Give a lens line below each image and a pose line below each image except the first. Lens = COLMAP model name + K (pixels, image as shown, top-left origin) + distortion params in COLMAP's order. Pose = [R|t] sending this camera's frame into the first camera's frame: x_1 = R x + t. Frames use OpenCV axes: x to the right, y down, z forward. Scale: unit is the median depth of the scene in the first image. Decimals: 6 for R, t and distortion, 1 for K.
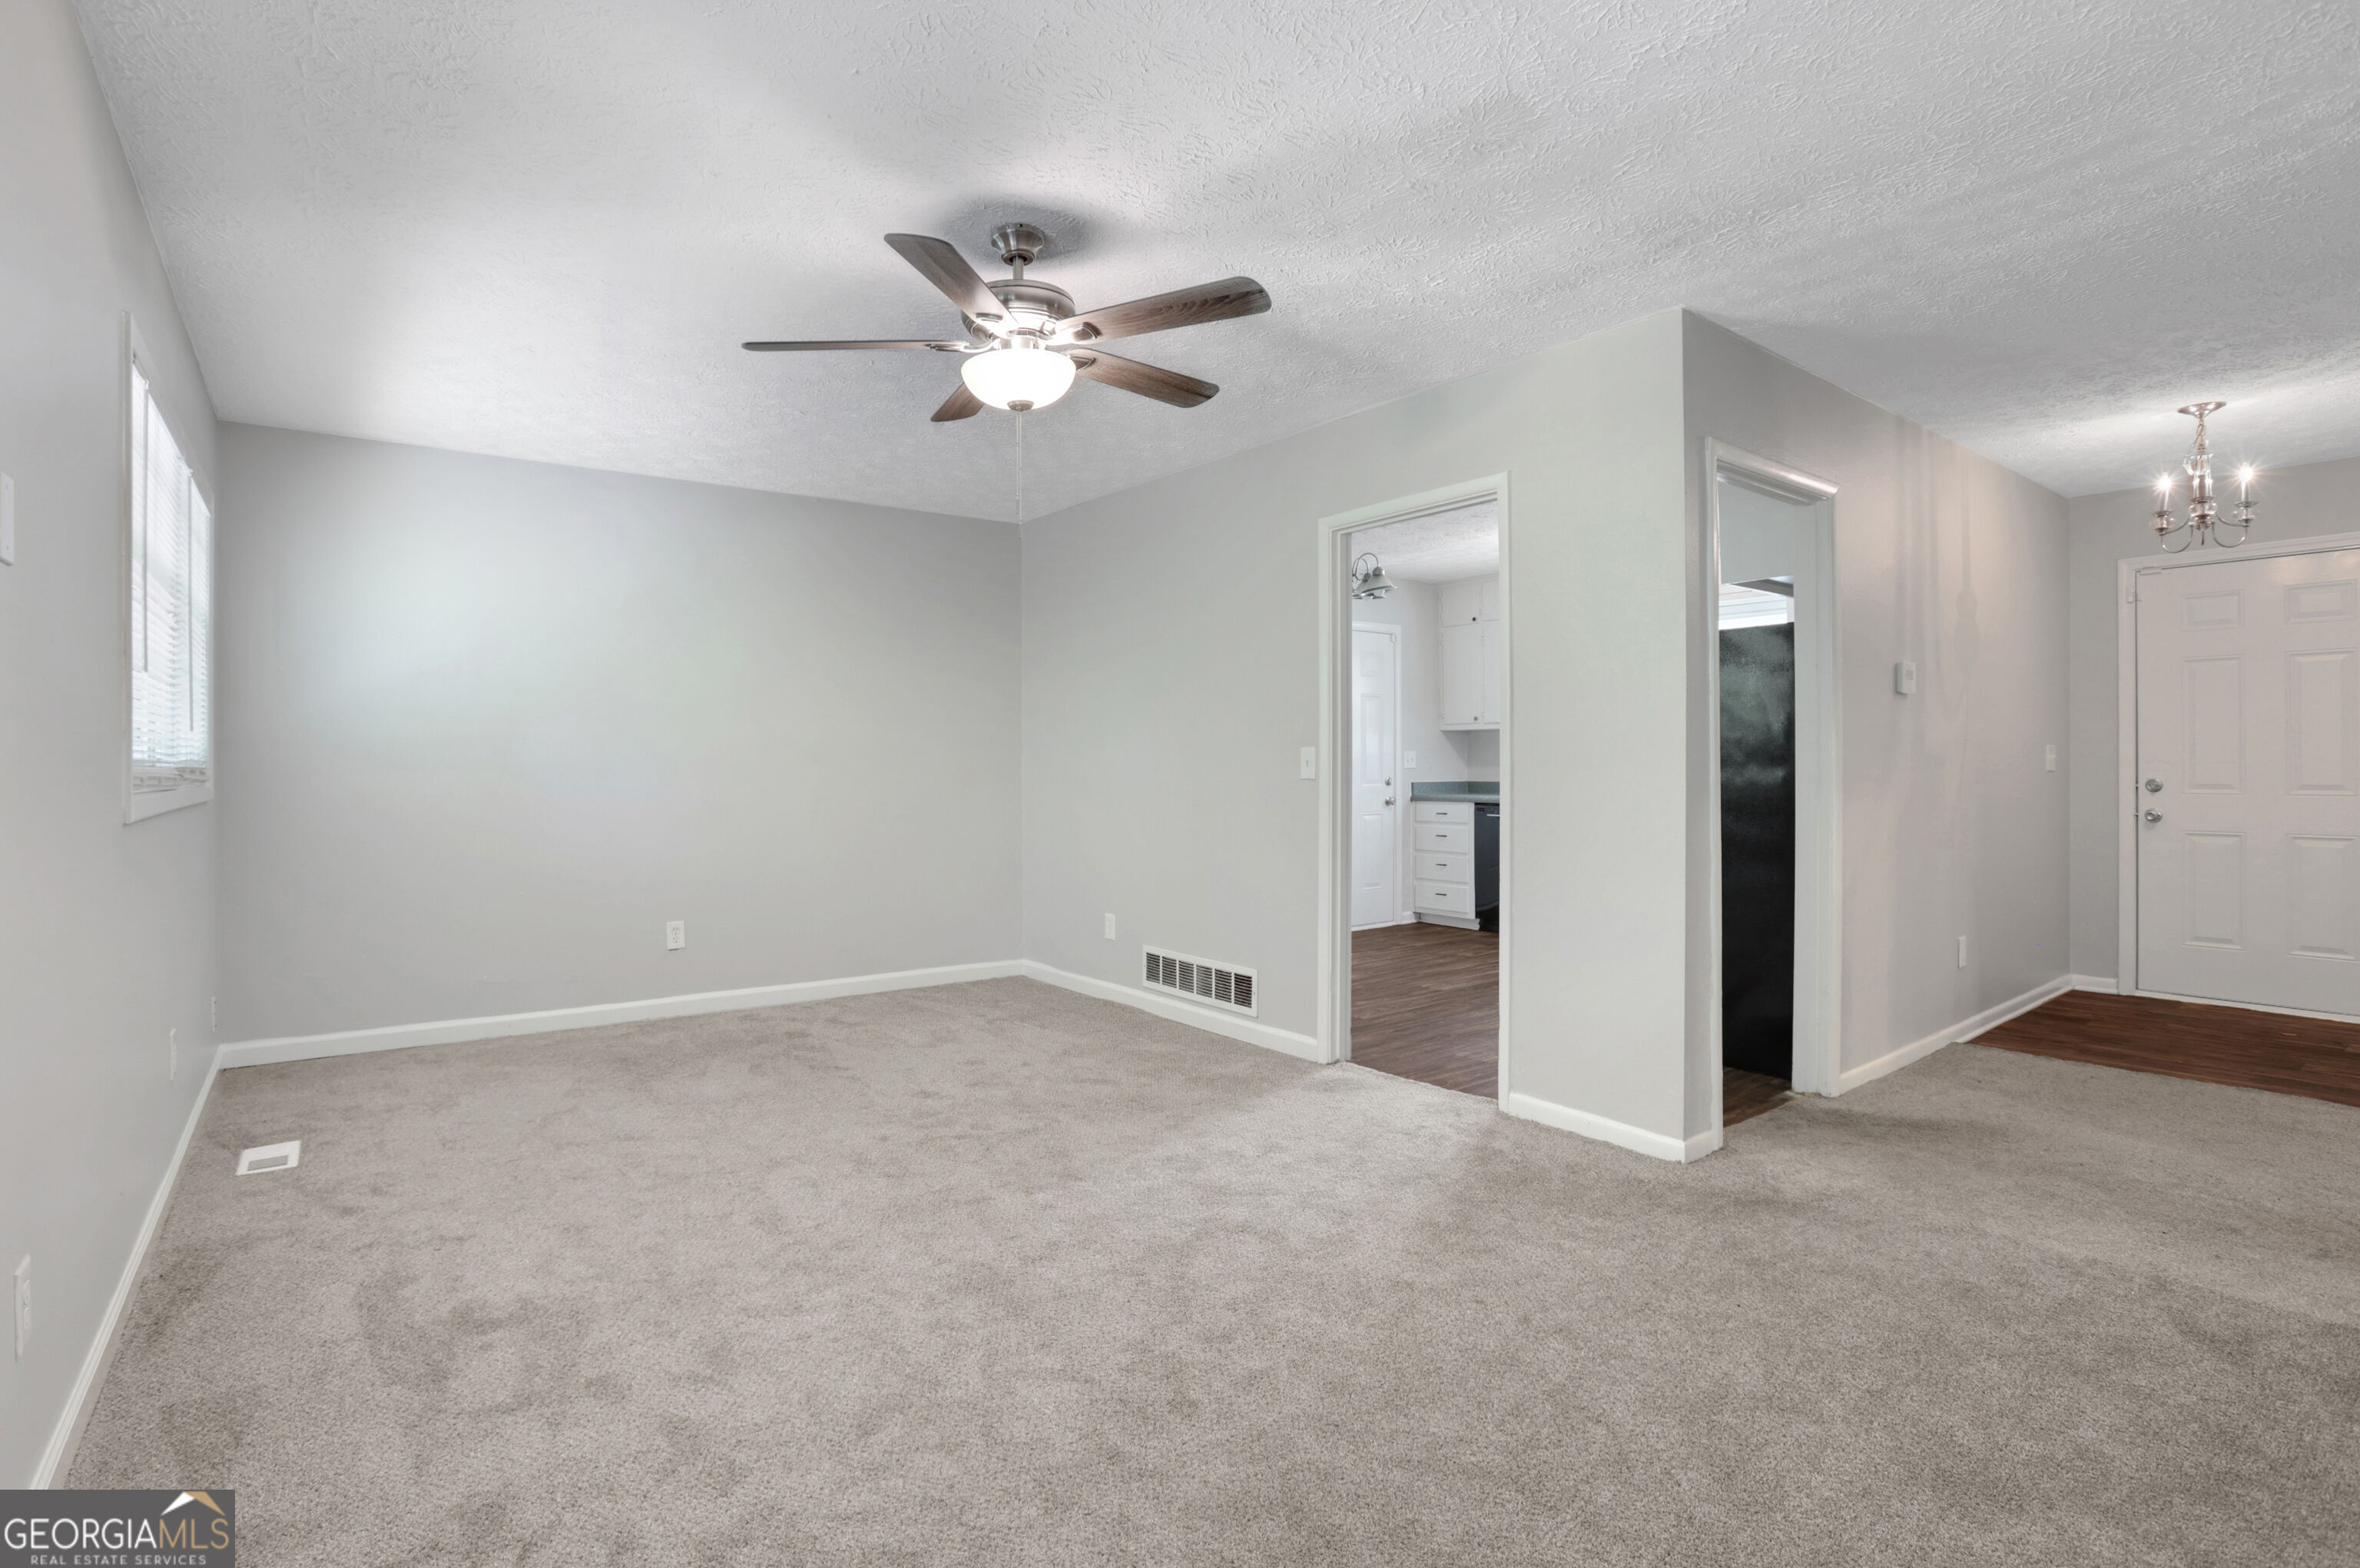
lens RADIAL K [[1137.0, 0, 1196.0], [0, 1137.0, 776.4], [0, 0, 1]] dist [-0.031933, 0.006587]
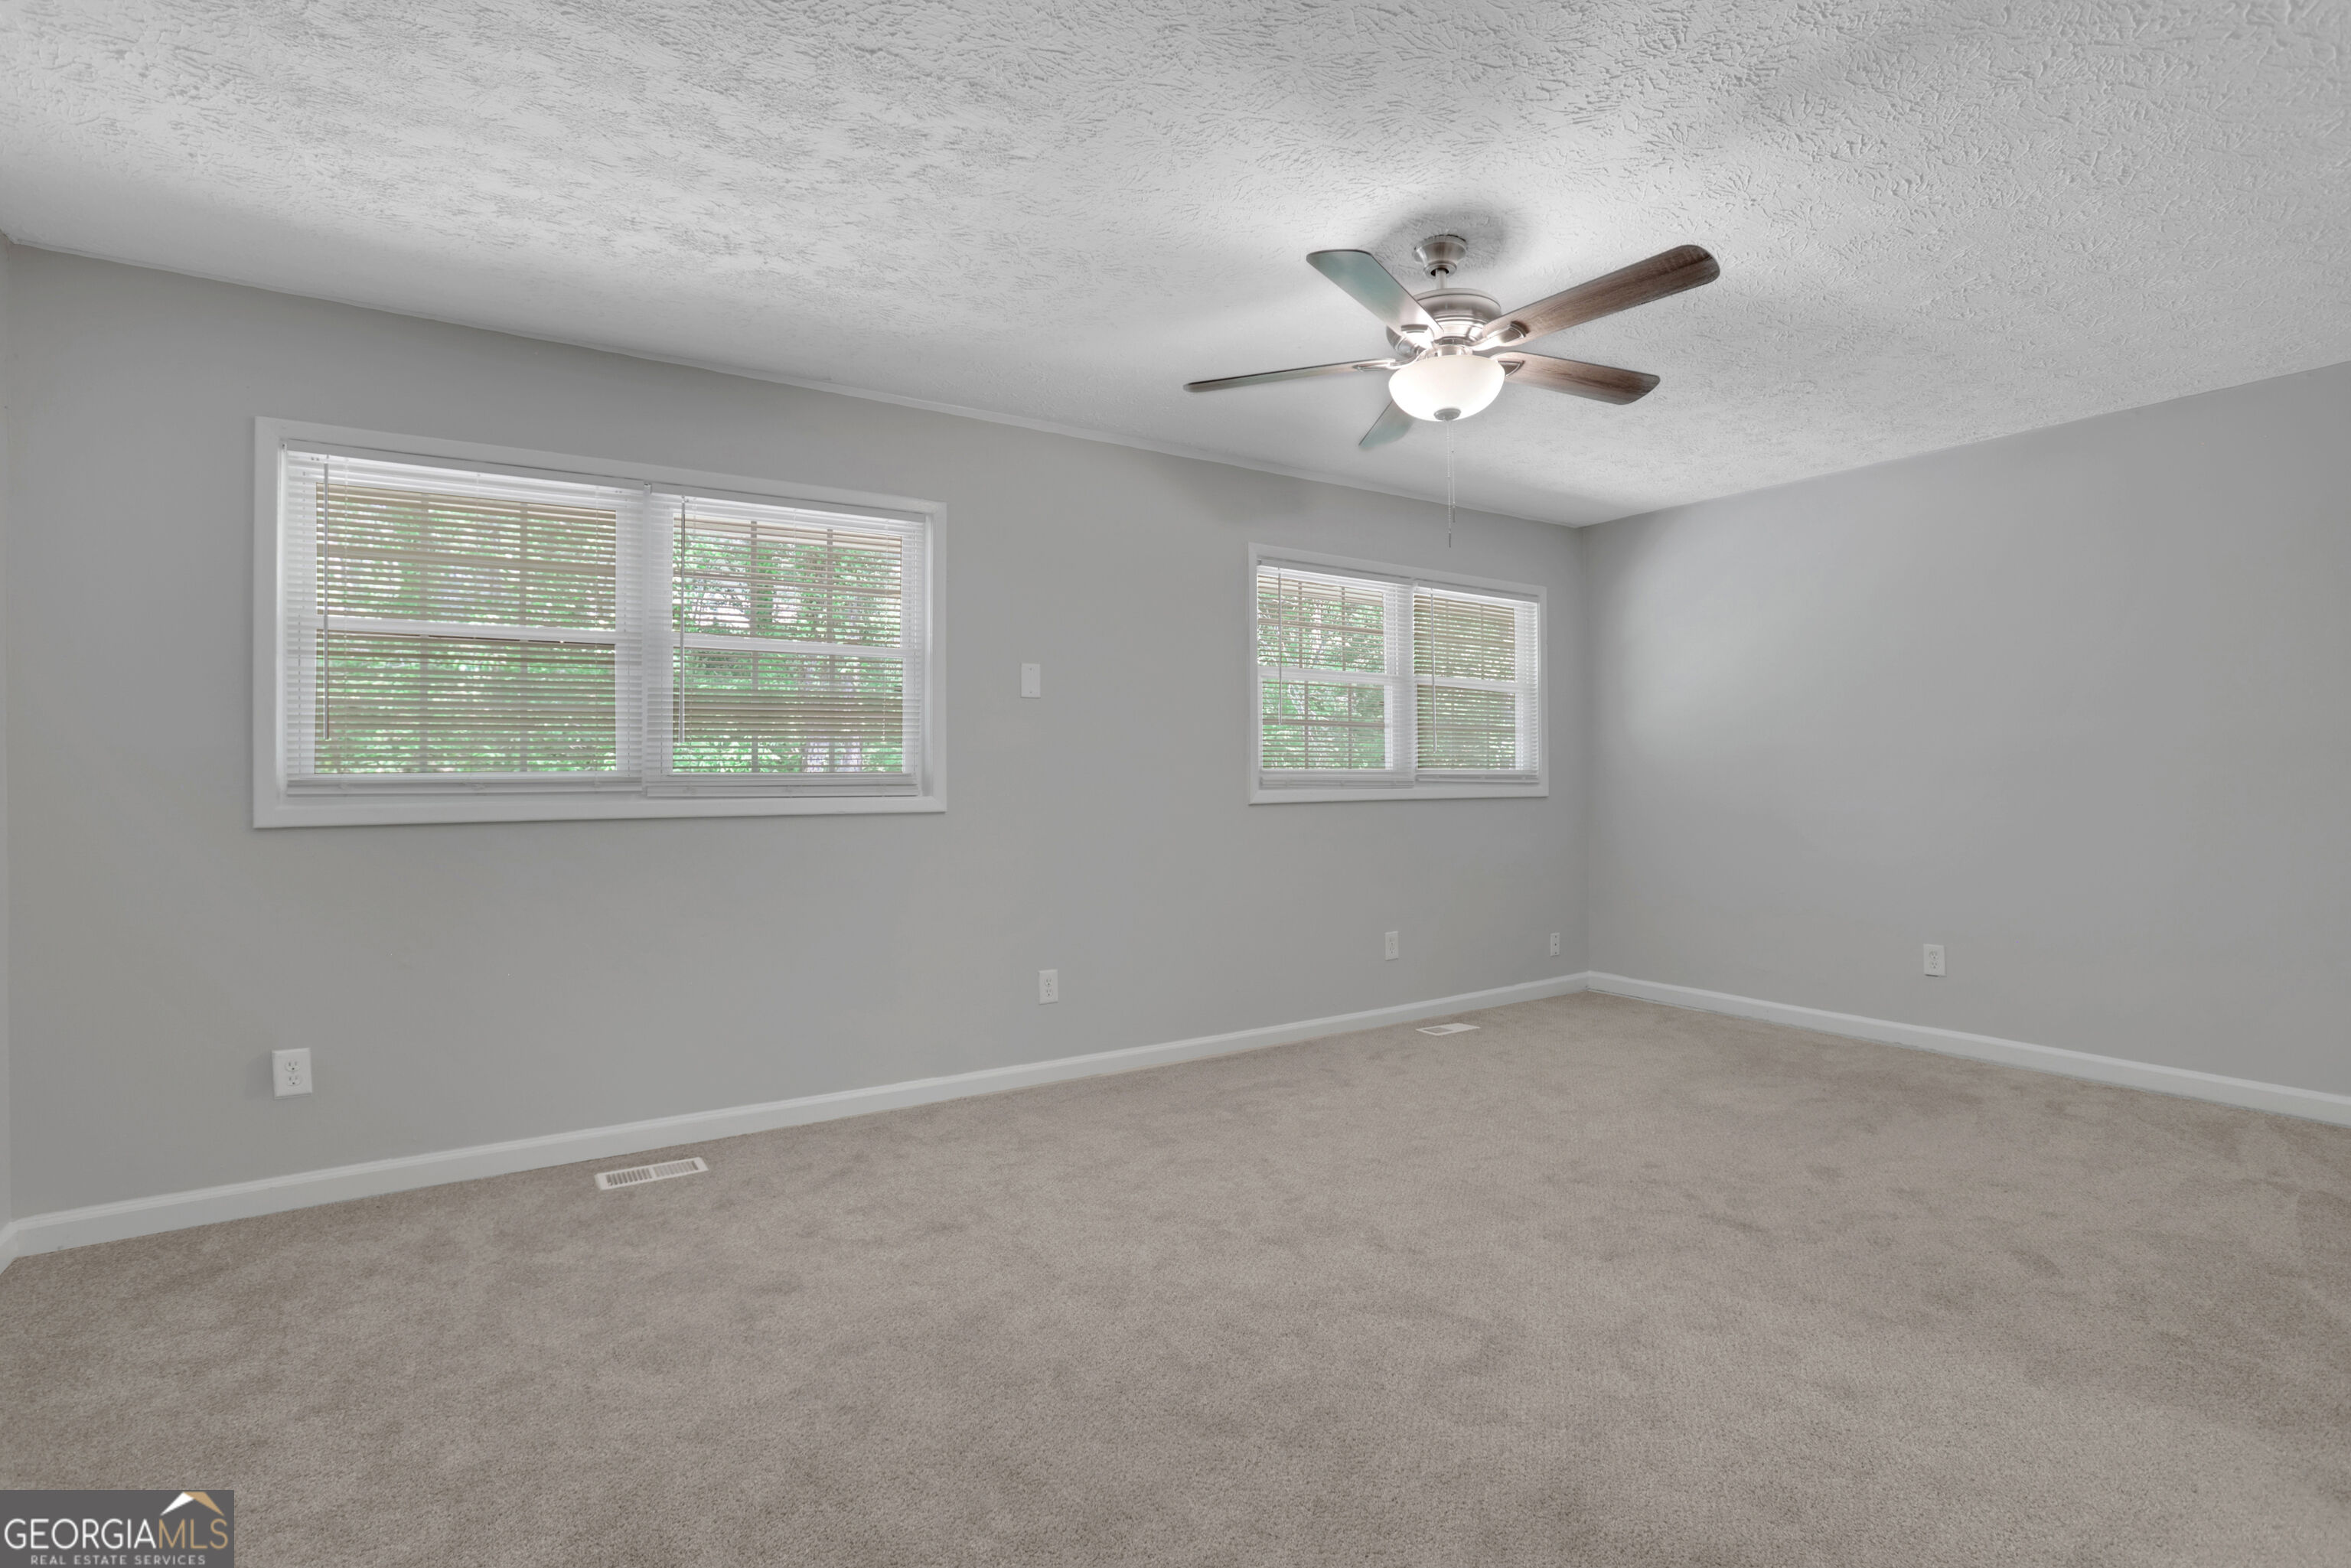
lens RADIAL K [[1132.6, 0, 1161.3], [0, 1132.6, 776.1], [0, 0, 1]] dist [-0.031933, 0.006587]
pose [[-0.092238, -0.003747, -0.995730, 0.705896], [0.000093, 0.999993, -0.003772, -0.003078], [0.995737, -0.000441, -0.092237, 0.687606]]
